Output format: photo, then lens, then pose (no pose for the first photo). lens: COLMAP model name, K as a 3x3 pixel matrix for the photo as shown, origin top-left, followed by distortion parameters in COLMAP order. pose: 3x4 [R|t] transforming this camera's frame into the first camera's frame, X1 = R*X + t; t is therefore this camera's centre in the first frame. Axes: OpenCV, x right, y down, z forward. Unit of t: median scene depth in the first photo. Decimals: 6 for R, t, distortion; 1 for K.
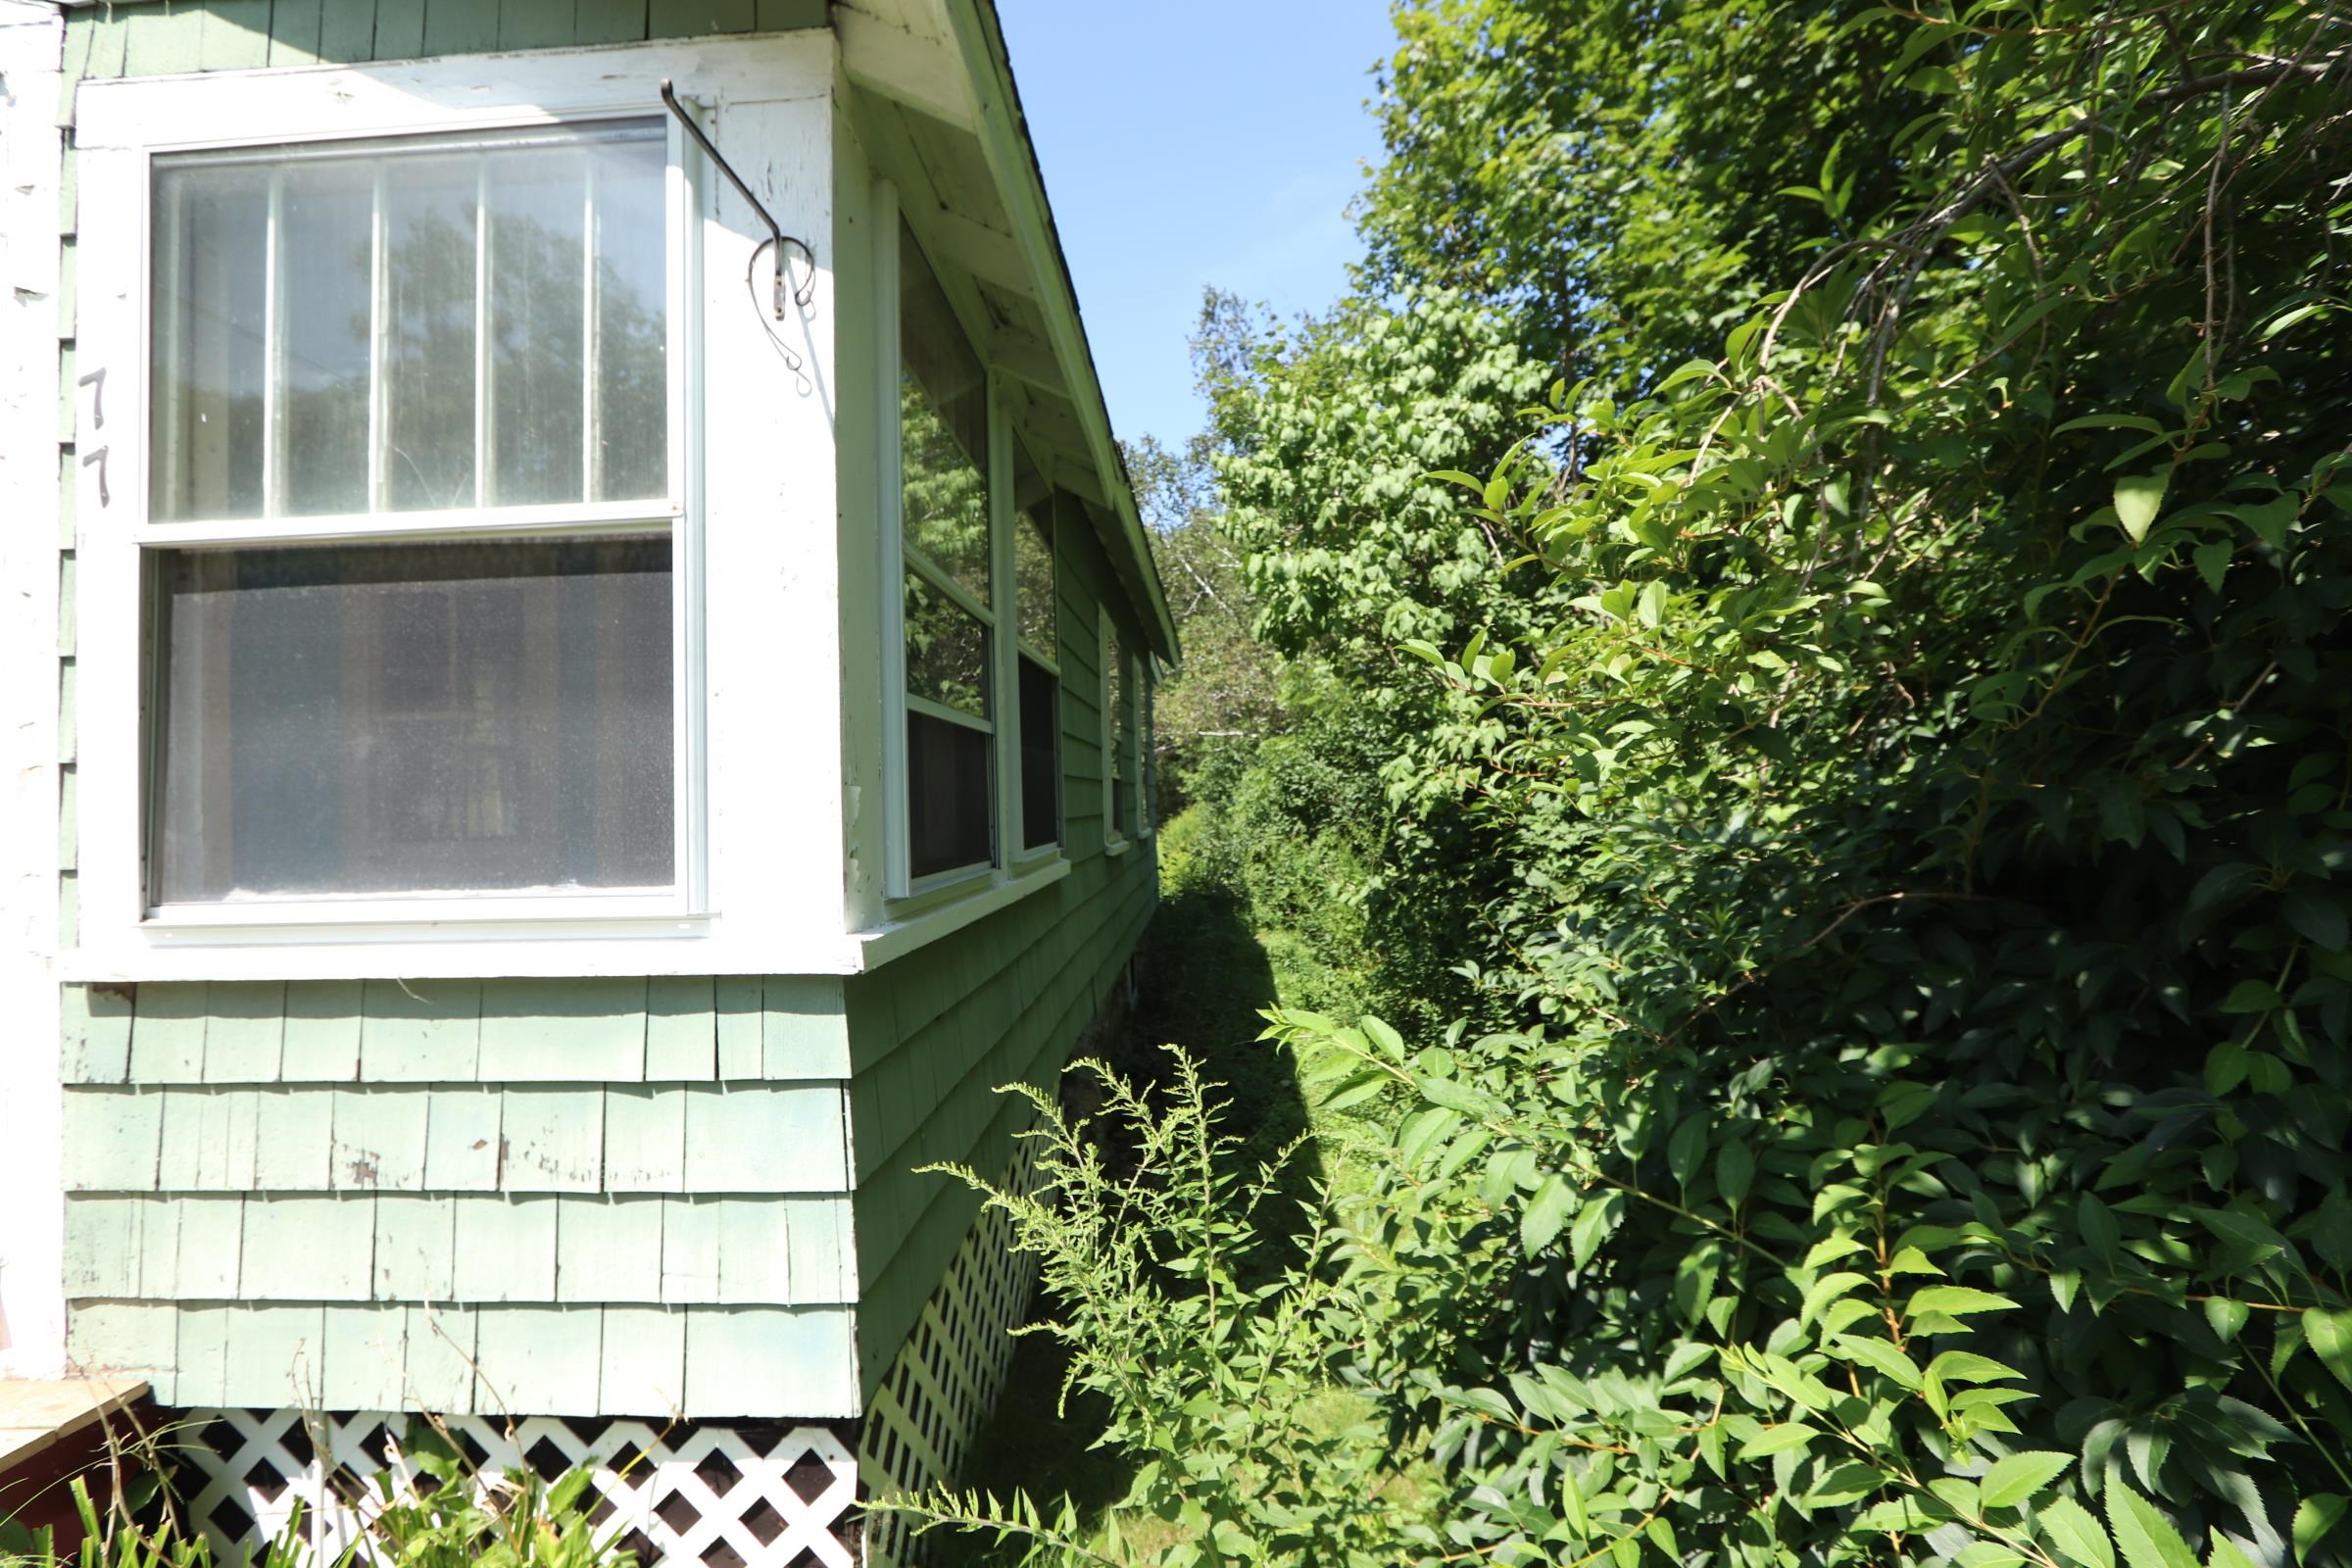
lens RADIAL K [[1074.5, 0, 1168.7], [0, 1074.5, 785.2], [0, 0, 1]] dist [-0.018728, 0.003388]
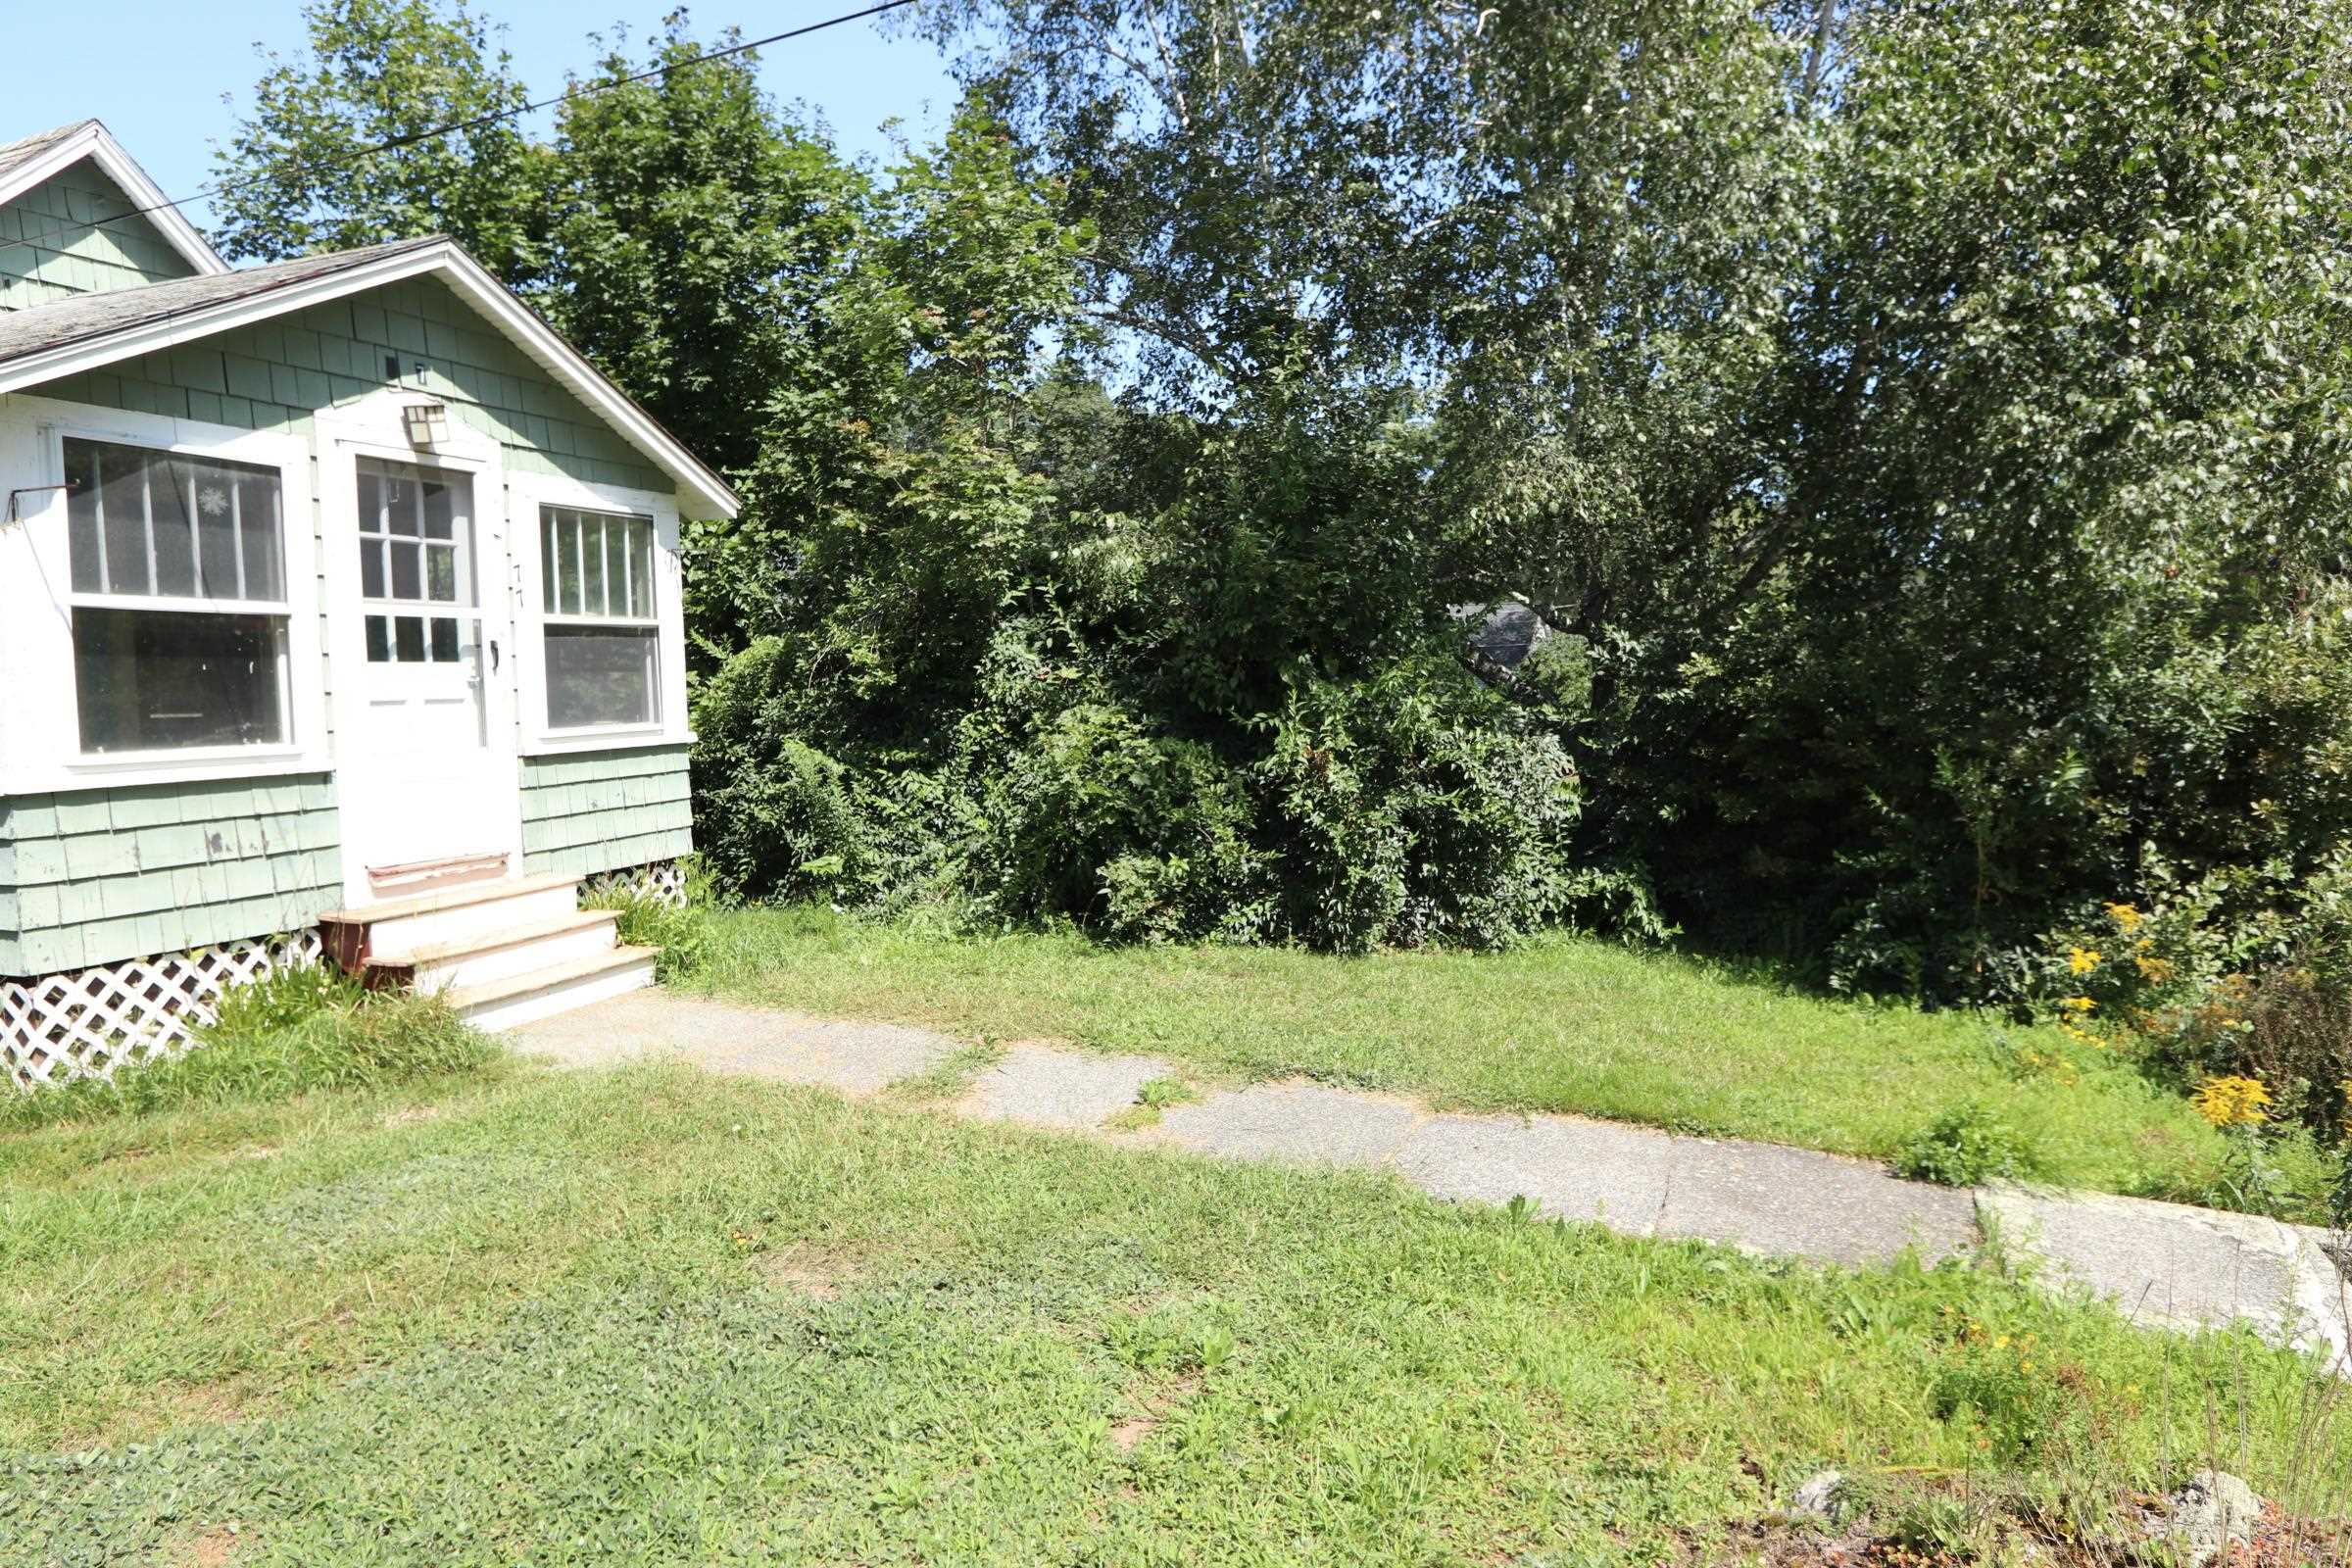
lens RADIAL K [[1388.0, 0, 1153.3], [0, 1388.0, 778.7], [0, 0, 1]] dist [-0.015508, 0.007609]
pose [[0.324278, -0.059576, 0.944084, -1.759278], [-0.012327, 0.997664, 0.067191, -0.021802], [-0.945882, -0.033427, 0.322786, -0.875249]]
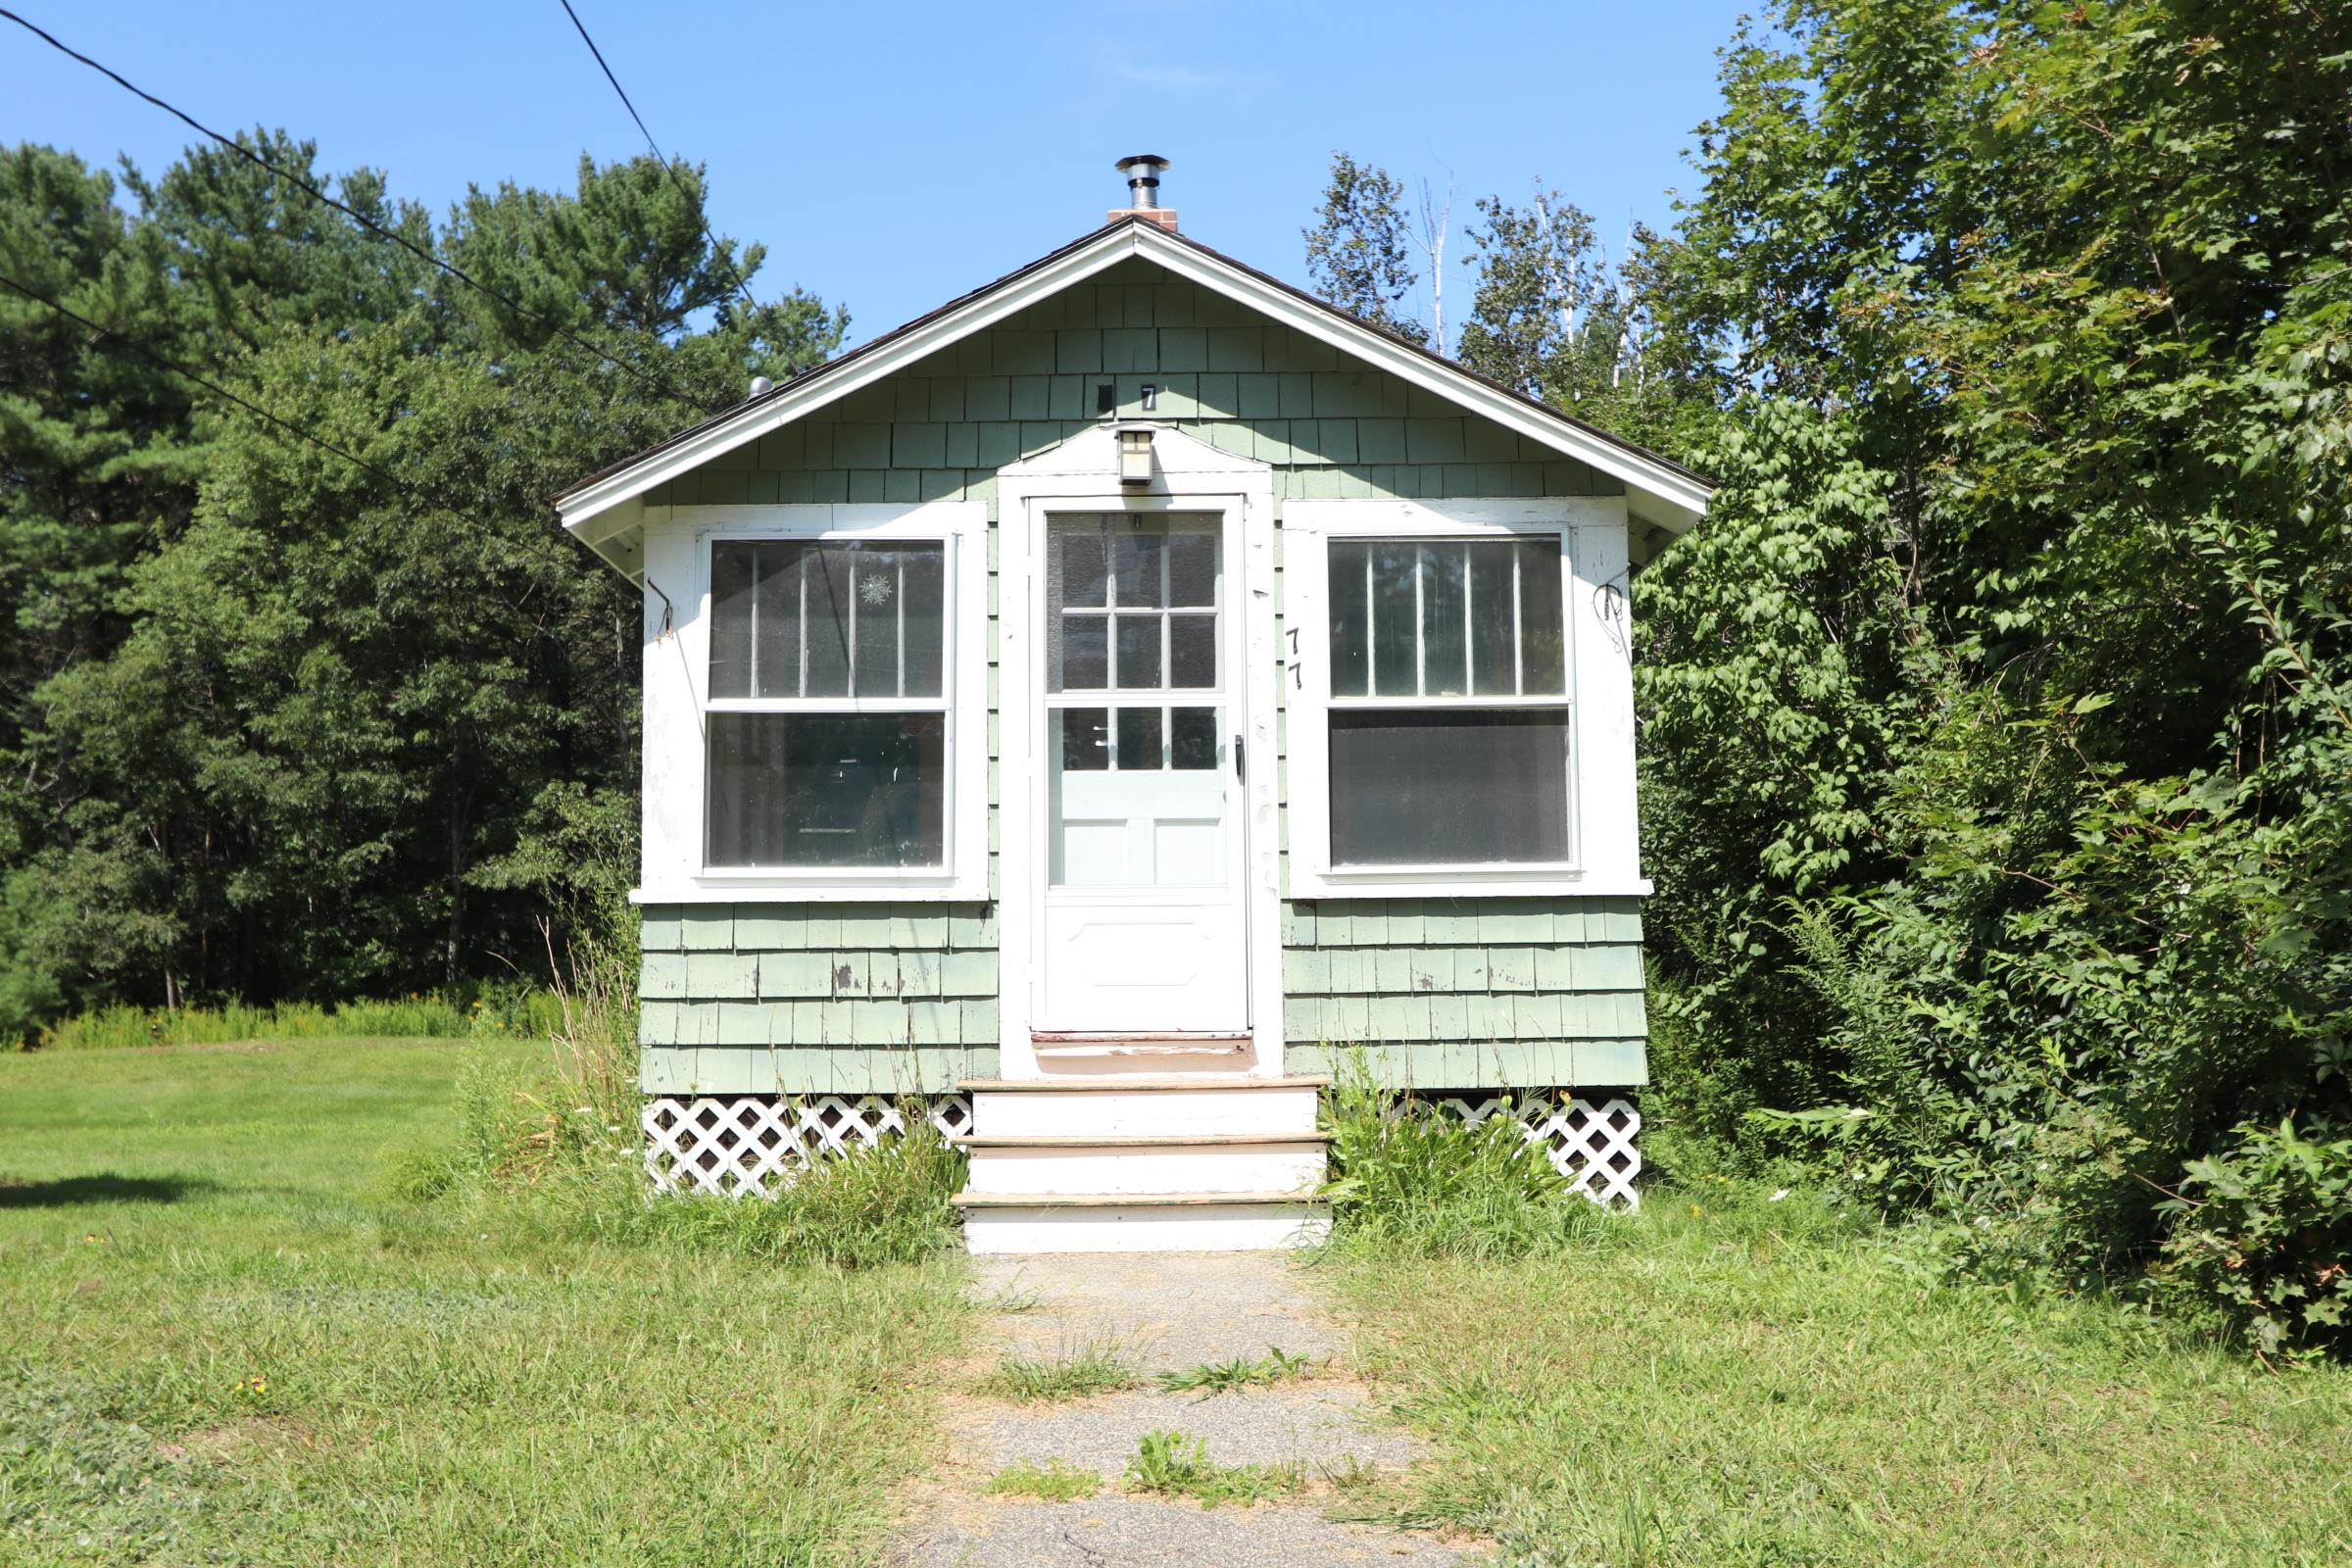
lens RADIAL K [[2235.7, 0, 1190.9], [0, 2235.7, 785.8], [0, 0, 1]] dist [0.019923, 0.000000]
pose [[0.998011, 0.017177, 0.060661, -0.612448], [-0.011867, 0.996152, -0.086838, 0.142904], [-0.061919, 0.085946, 0.994374, -1.485857]]
